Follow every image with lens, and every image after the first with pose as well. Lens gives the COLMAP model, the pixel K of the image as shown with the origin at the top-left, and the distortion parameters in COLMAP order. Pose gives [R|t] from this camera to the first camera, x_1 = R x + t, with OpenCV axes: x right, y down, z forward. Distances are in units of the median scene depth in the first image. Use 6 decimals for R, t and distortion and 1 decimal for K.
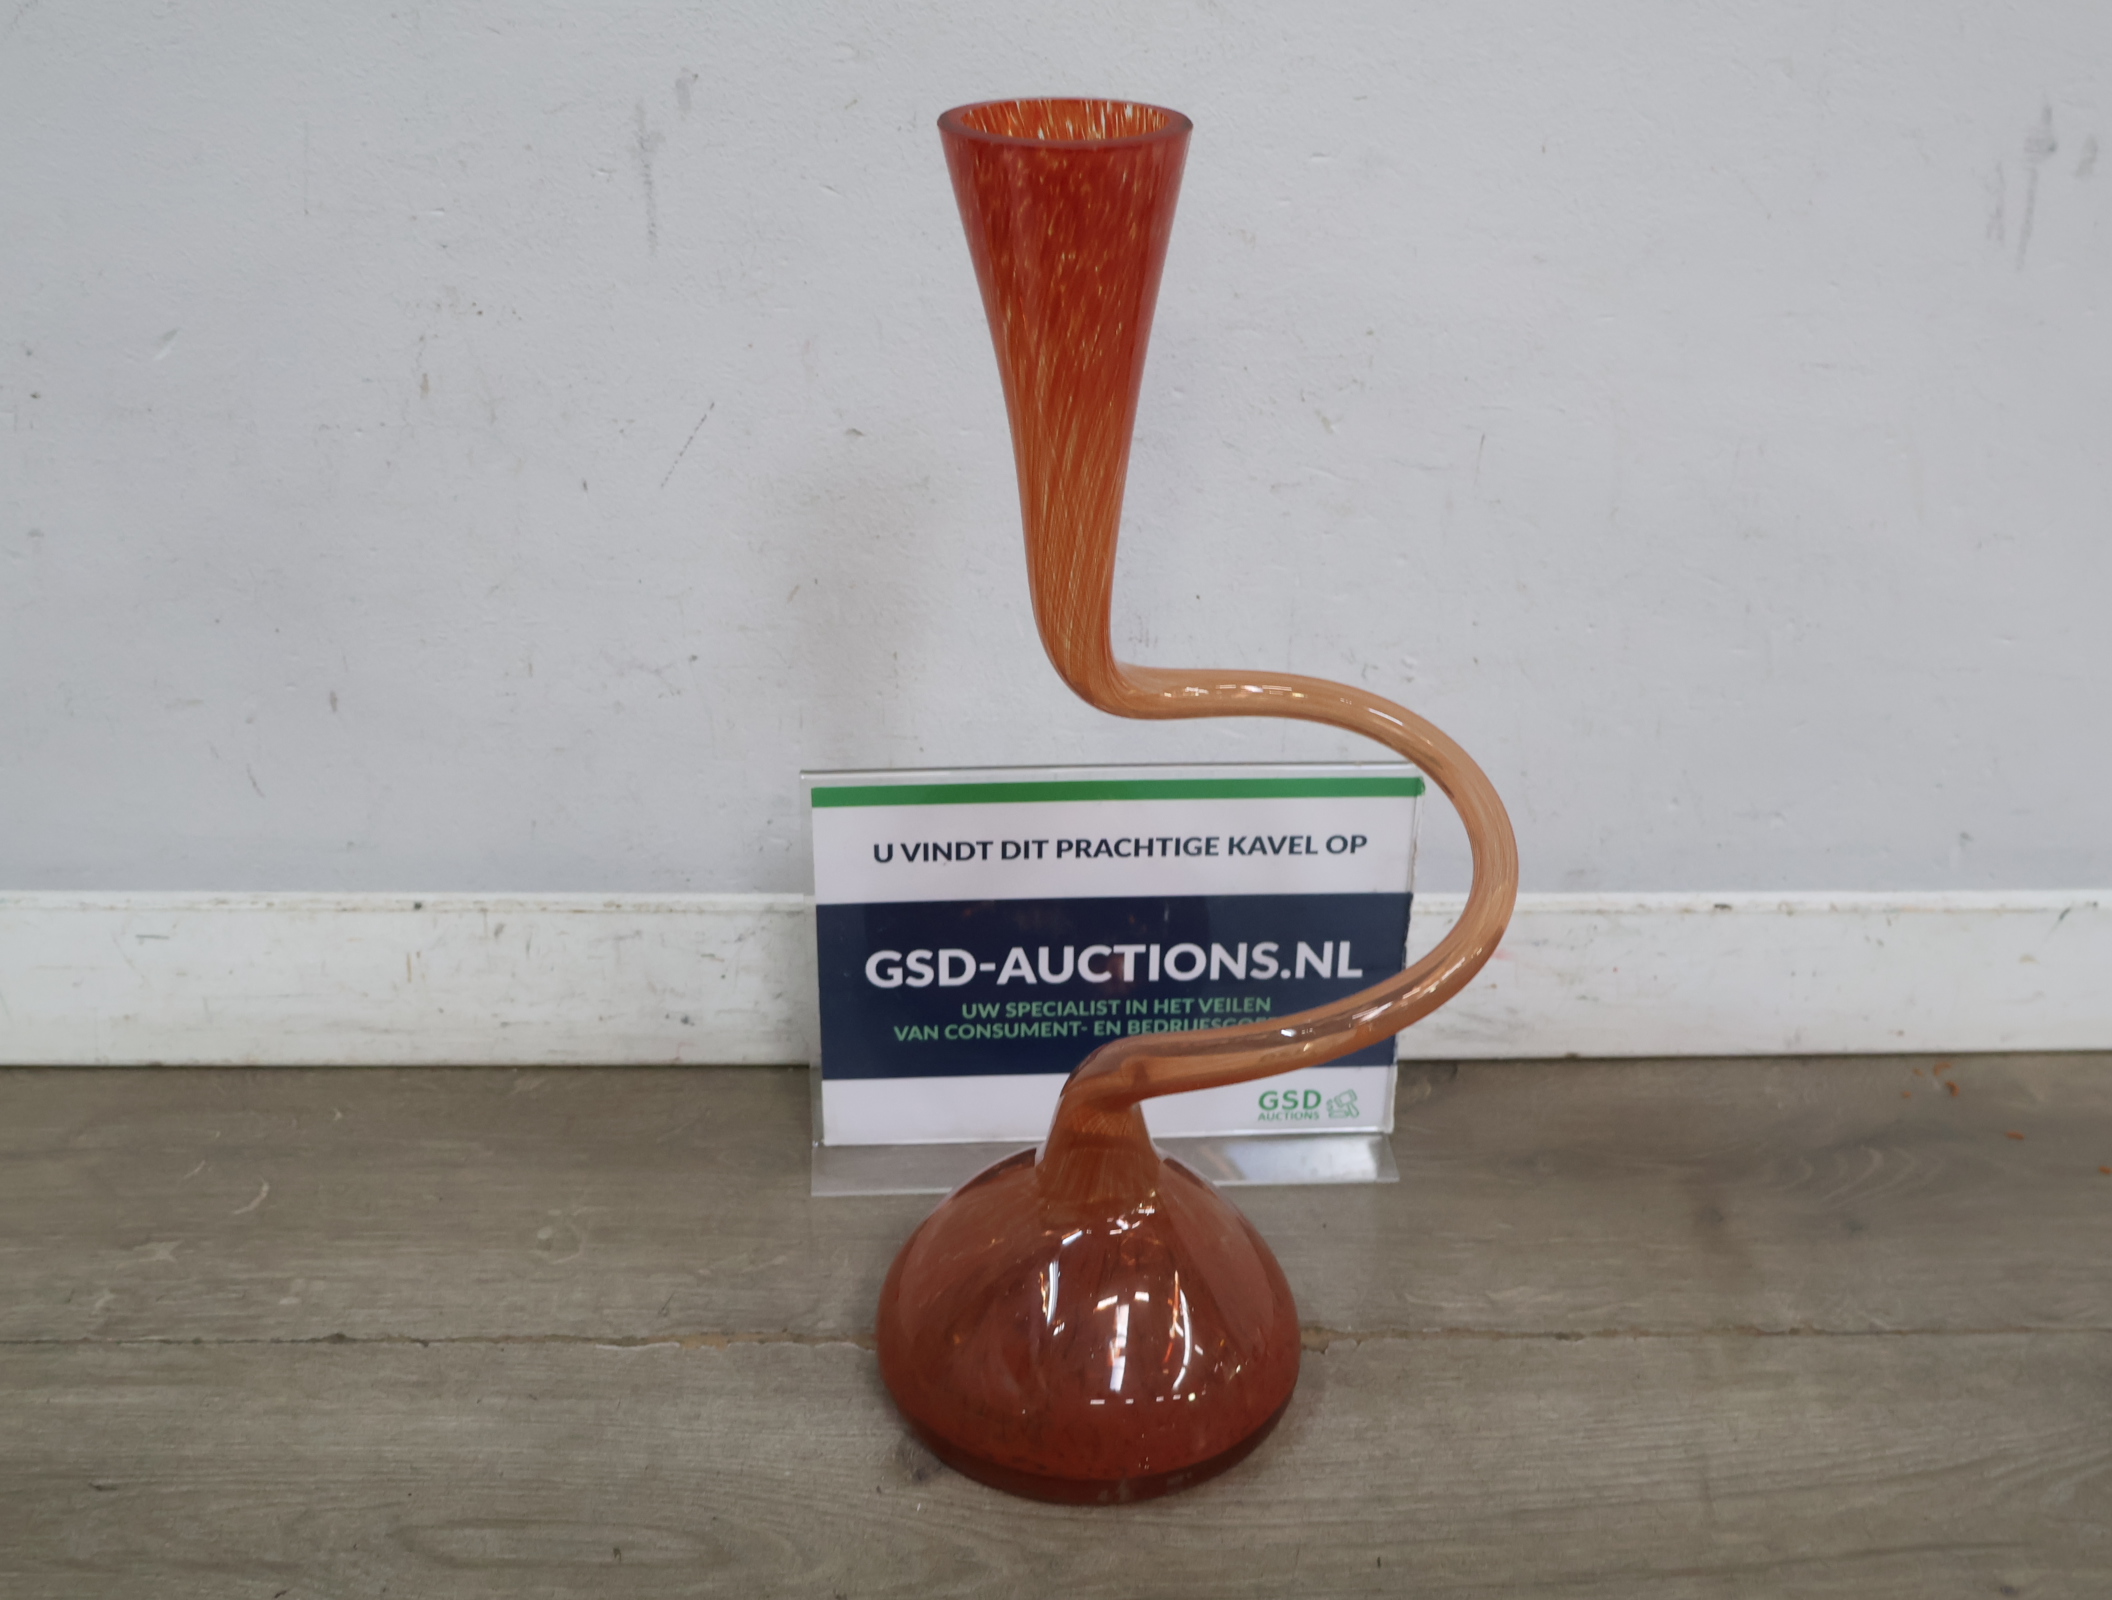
lens RADIAL K [[2345.6, 0, 1049.8], [0, 2345.6, 799.1], [0, 0, 1]] dist [0.009702, 0.000000]
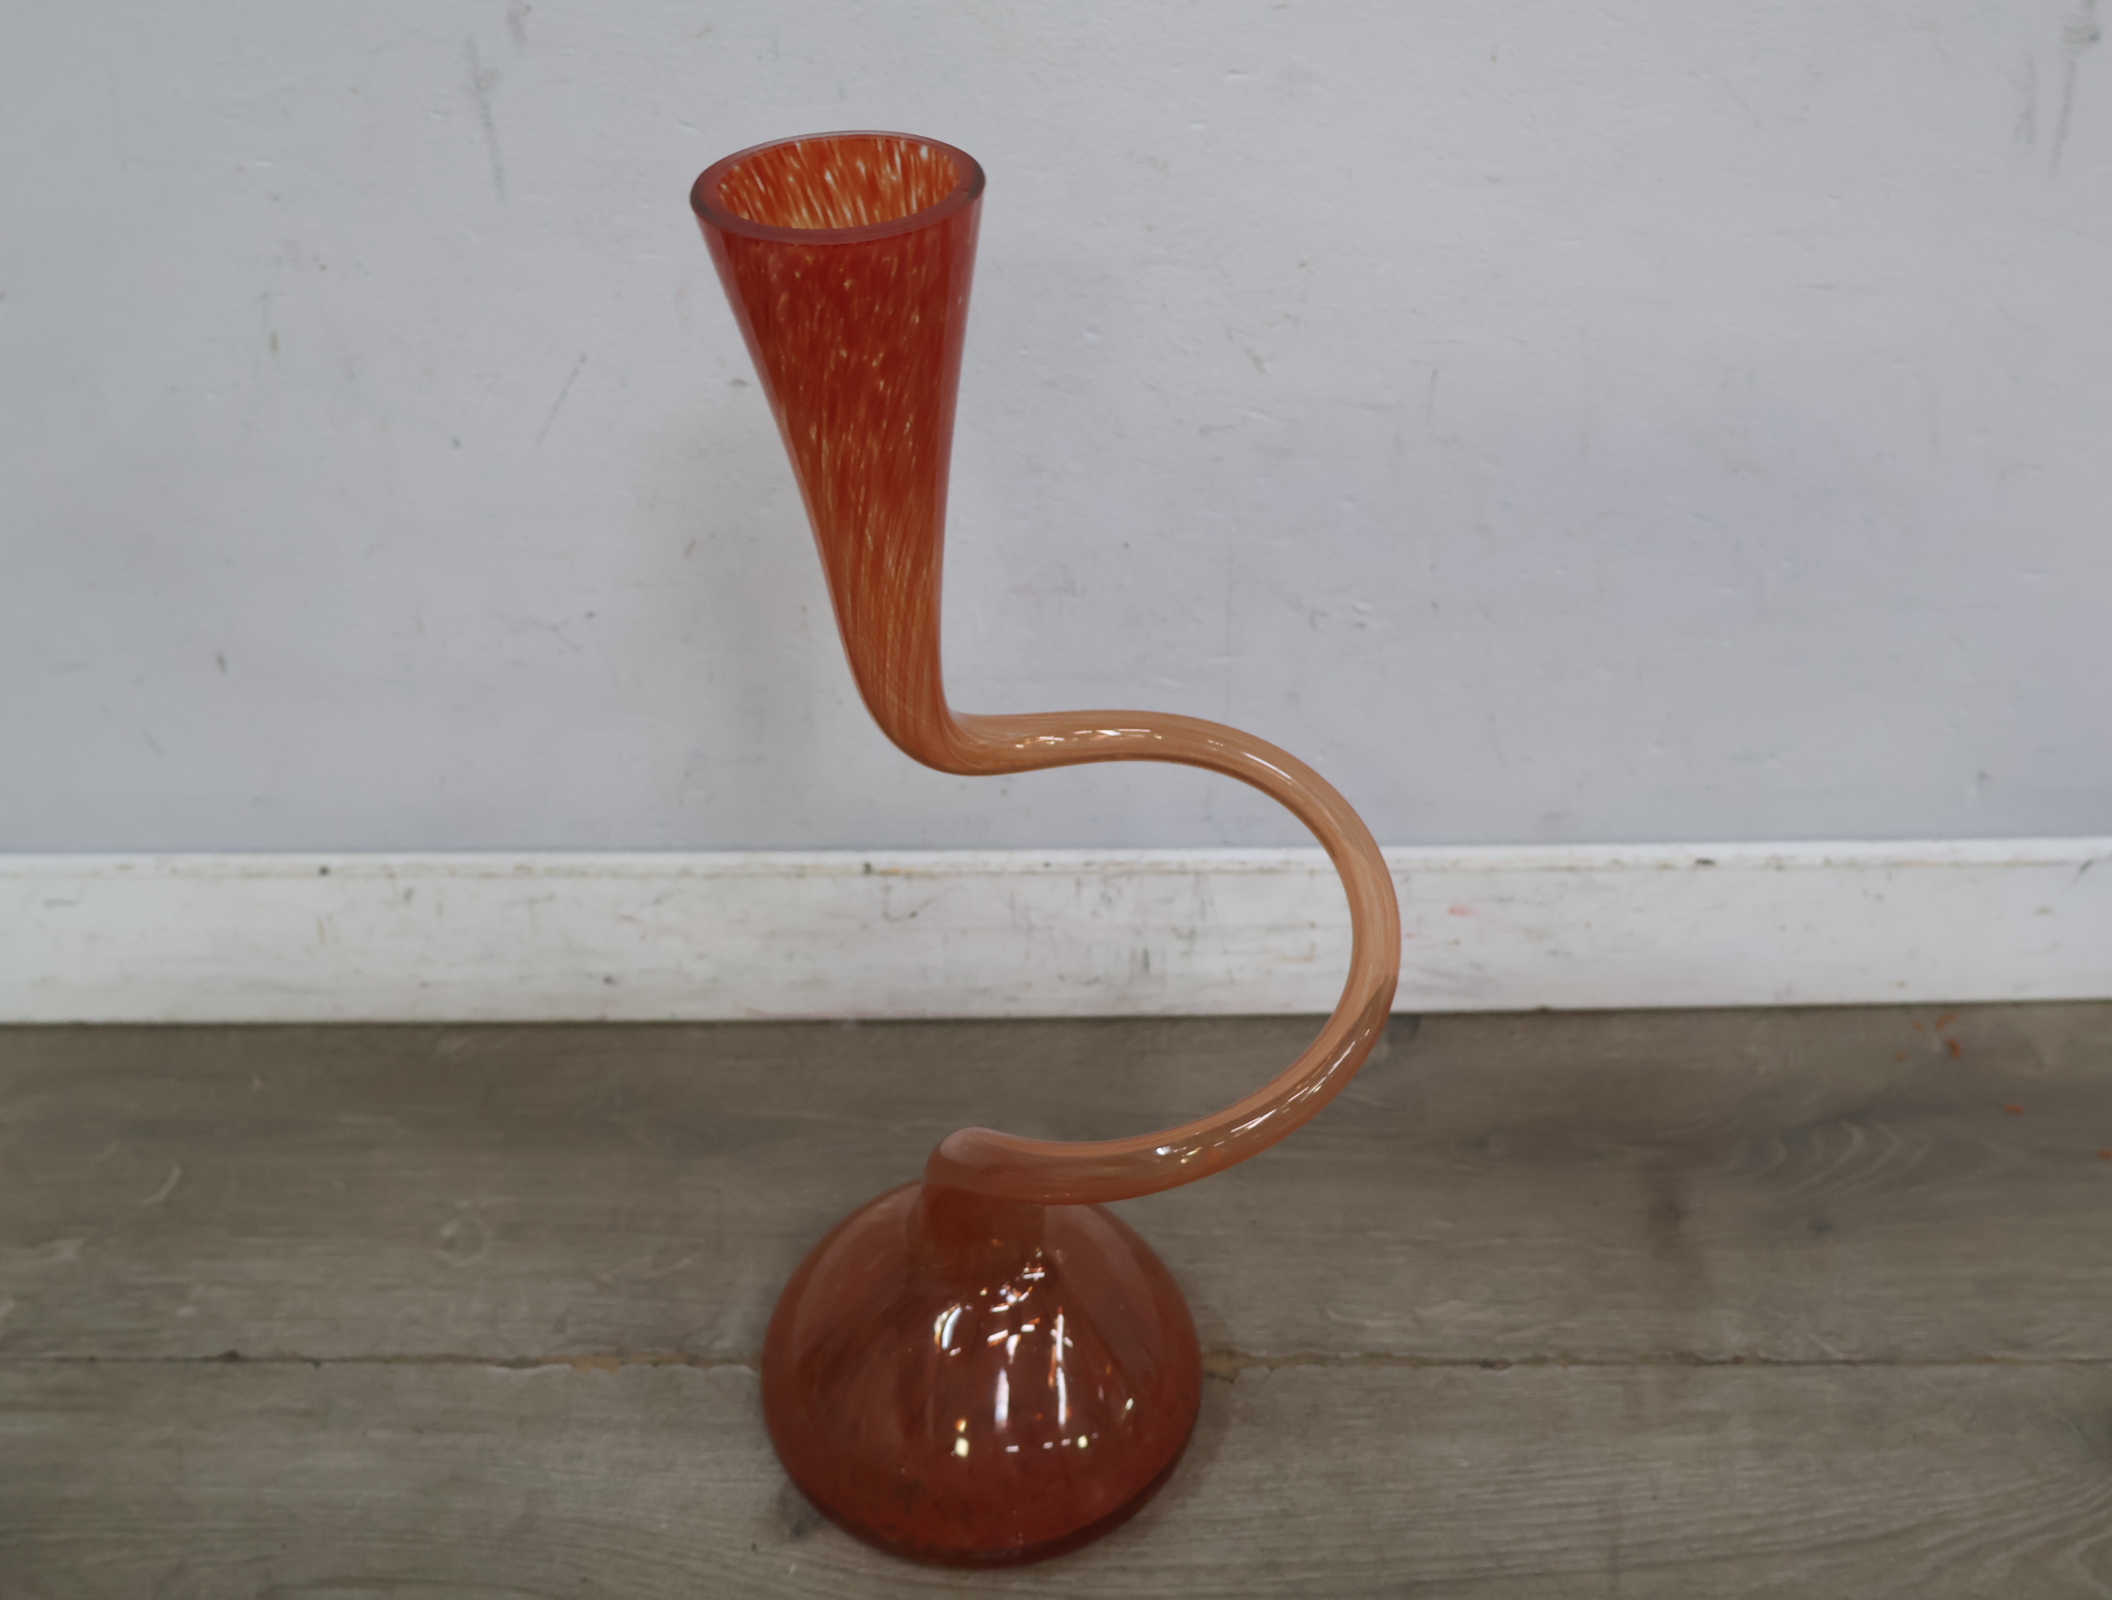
lens RADIAL K [[2345.6, 0, 1049.1], [0, 2345.6, 790.6], [0, 0, 1]] dist [0.009702, 0.000000]
pose [[0.997468, -0.005144, -0.070926, 0.109550], [0.016467, 0.986980, 0.160001, -0.155445], [0.069179, -0.160763, 0.984566, 0.088247]]
